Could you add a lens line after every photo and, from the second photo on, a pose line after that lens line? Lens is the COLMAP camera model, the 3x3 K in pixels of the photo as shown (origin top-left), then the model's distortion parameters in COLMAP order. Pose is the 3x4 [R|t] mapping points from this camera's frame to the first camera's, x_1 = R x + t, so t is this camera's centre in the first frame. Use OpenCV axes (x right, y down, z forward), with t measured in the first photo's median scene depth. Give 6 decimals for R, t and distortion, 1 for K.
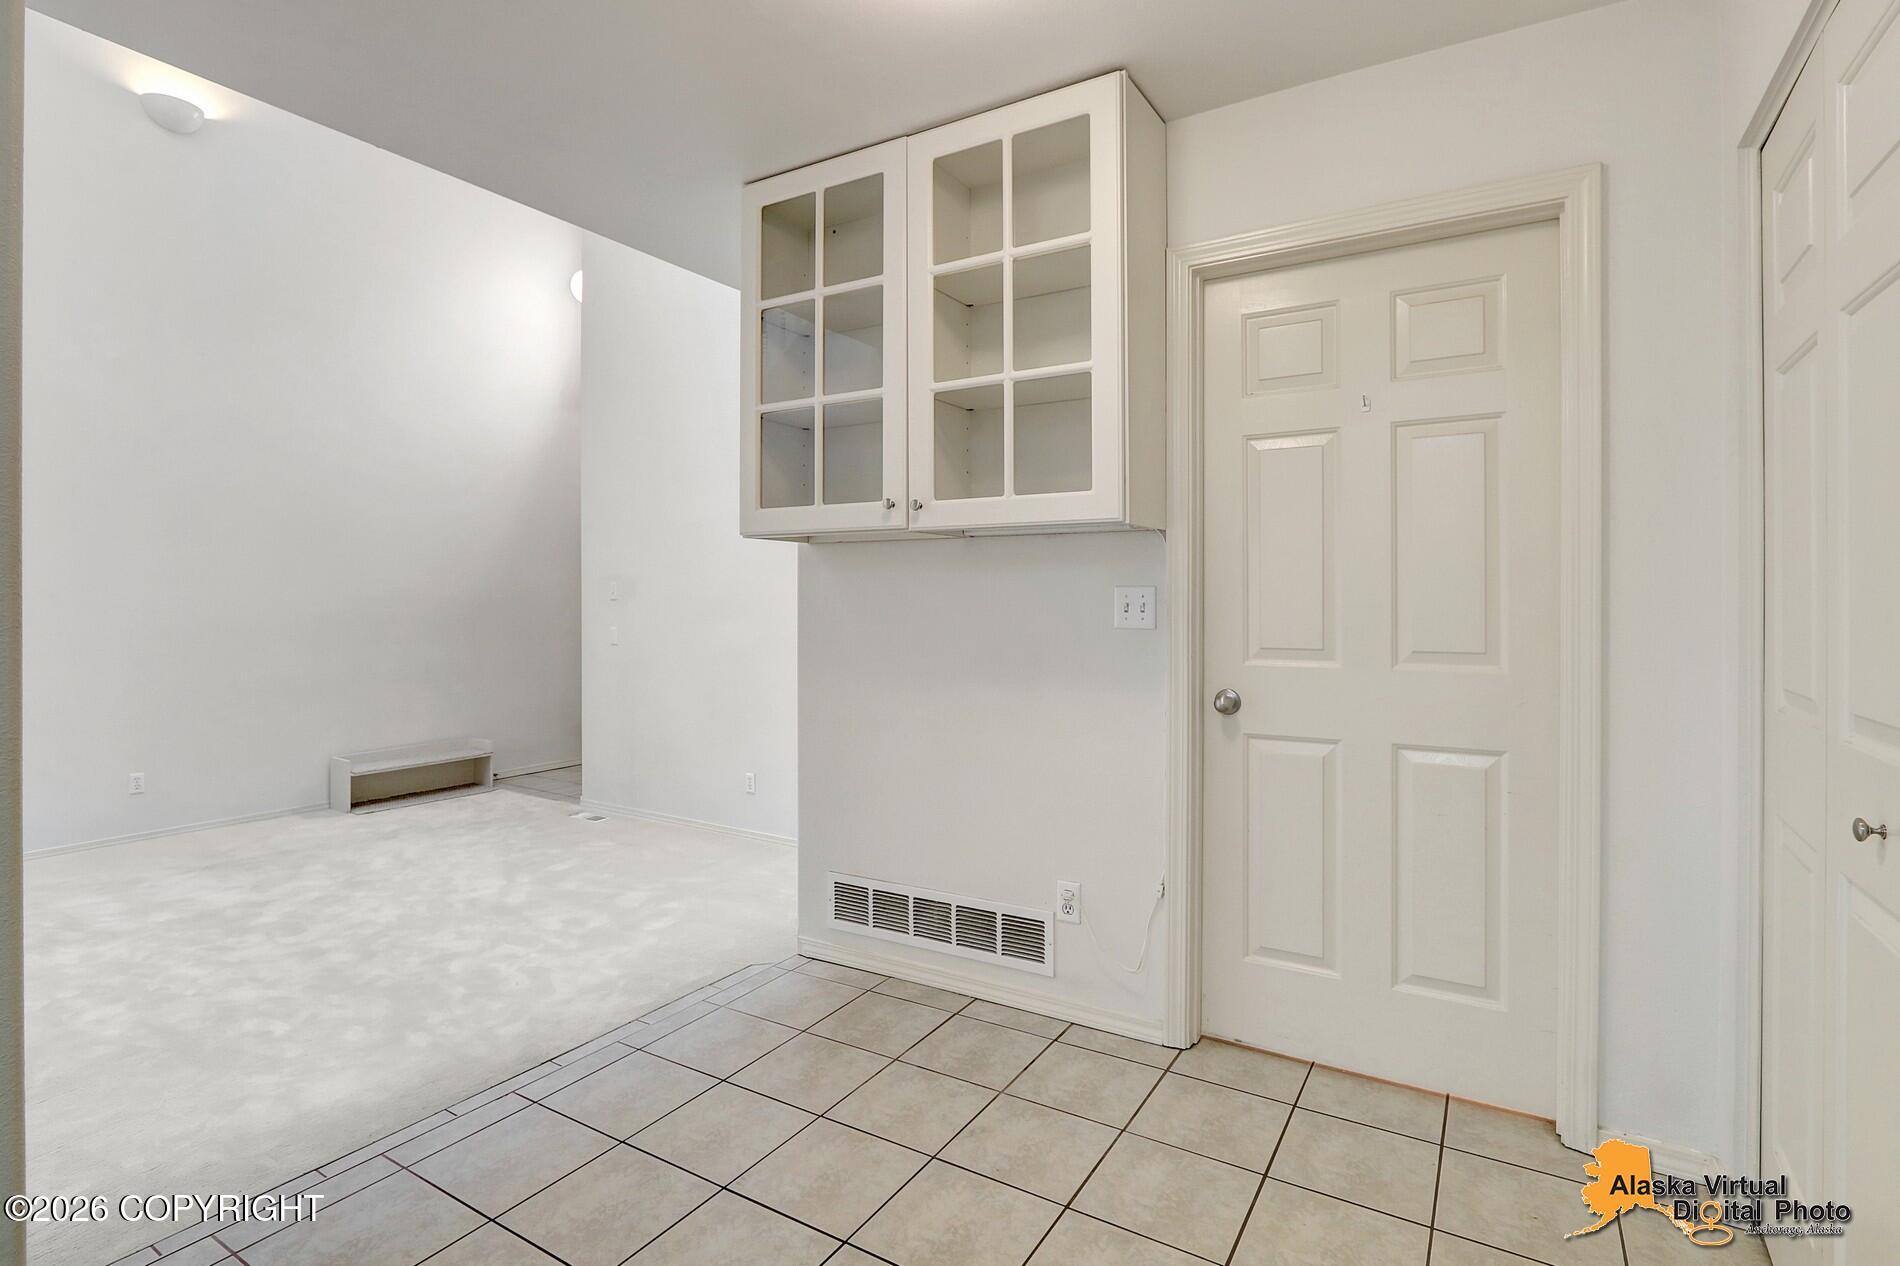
lens RADIAL K [[927.6, 0, 946.7], [0, 927.6, 597.2], [0, 0, 1]] dist [-0.017574, -0.000153]
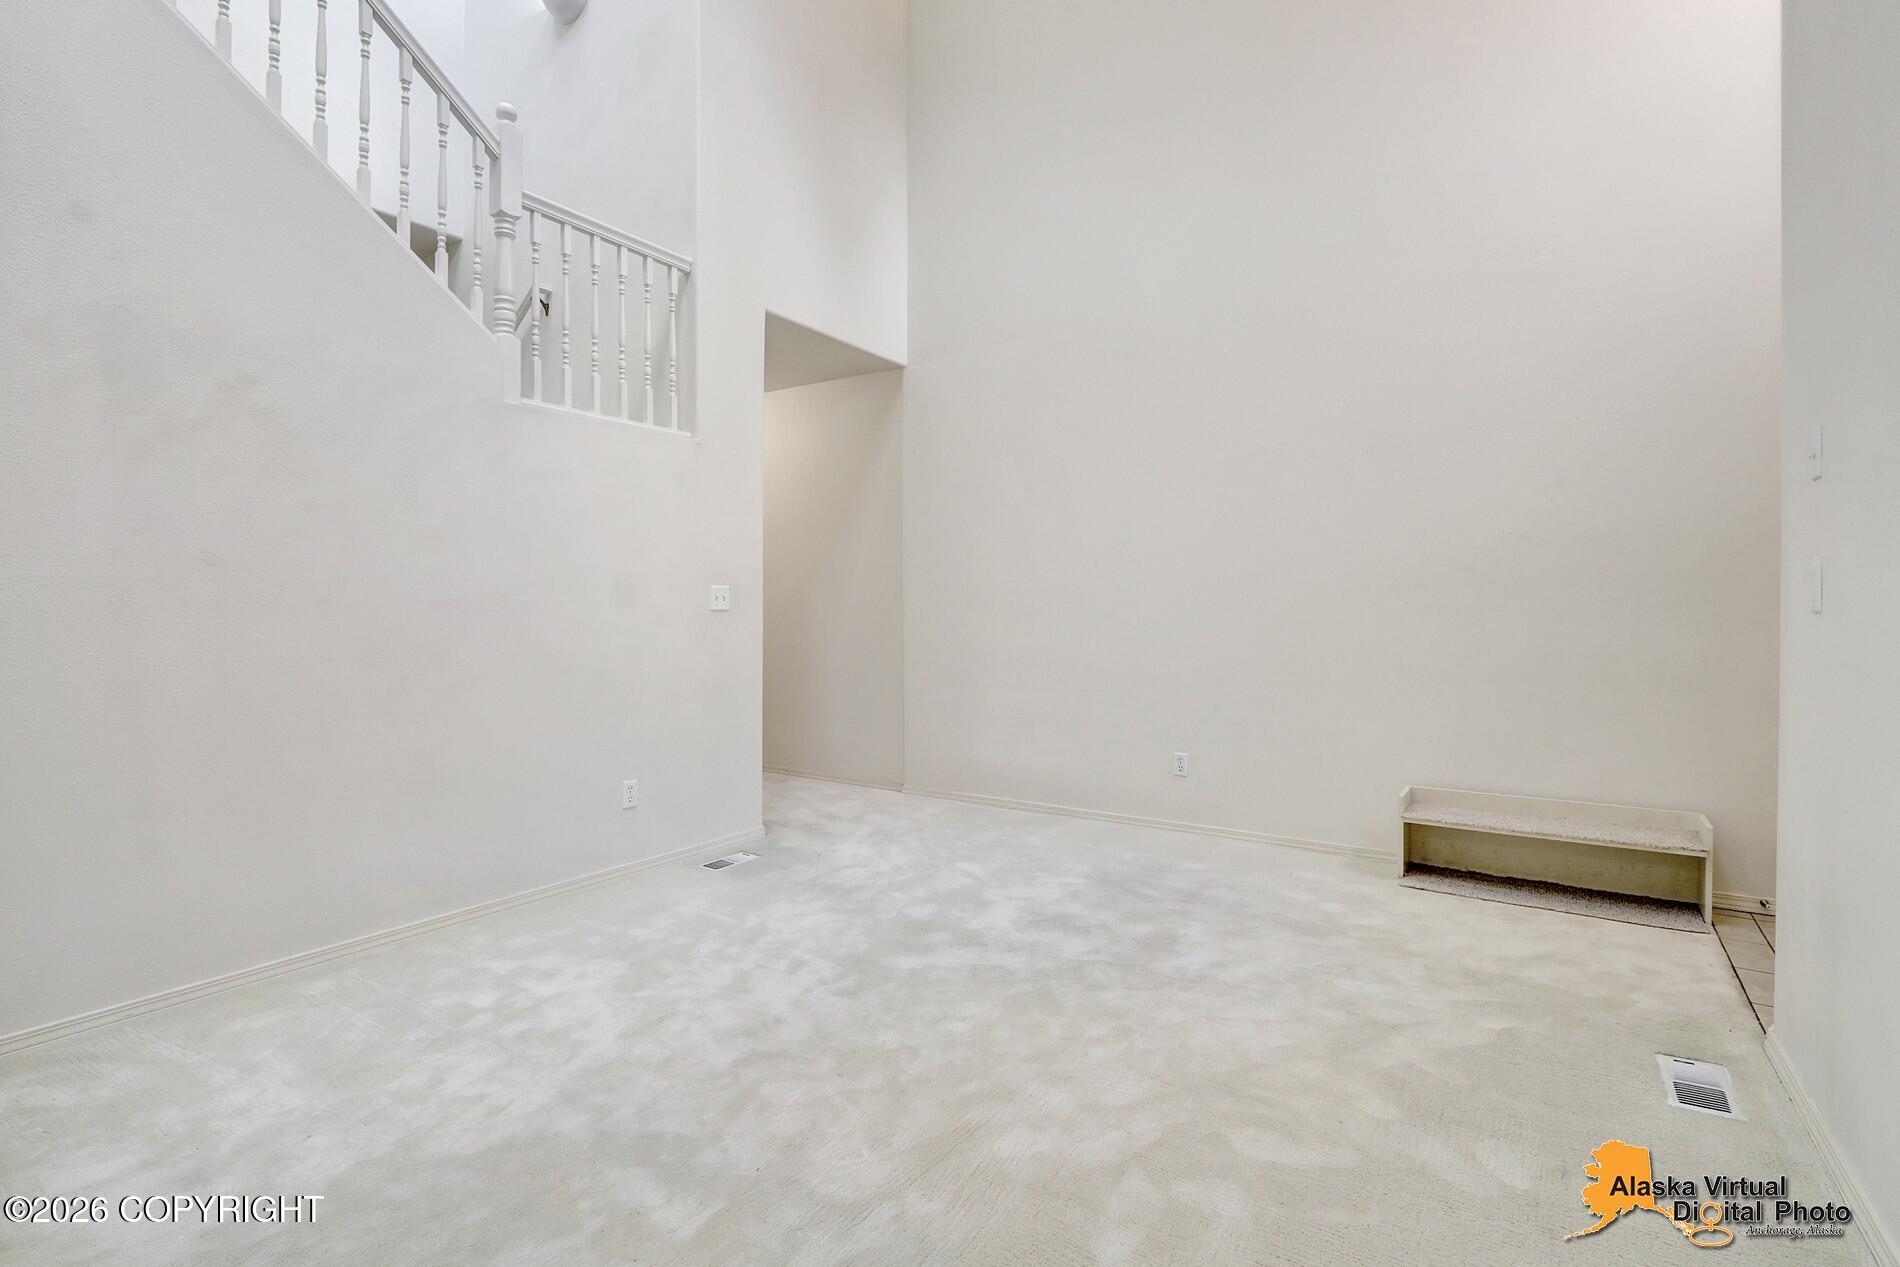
lens RADIAL K [[917.9, 0, 945.4], [0, 917.9, 619.1], [0, 0, 1]] dist [-0.015000, 0.000085]
pose [[-0.023576, 0.012846, -0.999639, -0.046817], [-0.004779, 0.999905, 0.012963, 0.104389], [0.999711, 0.005083, -0.023513, 1.430297]]
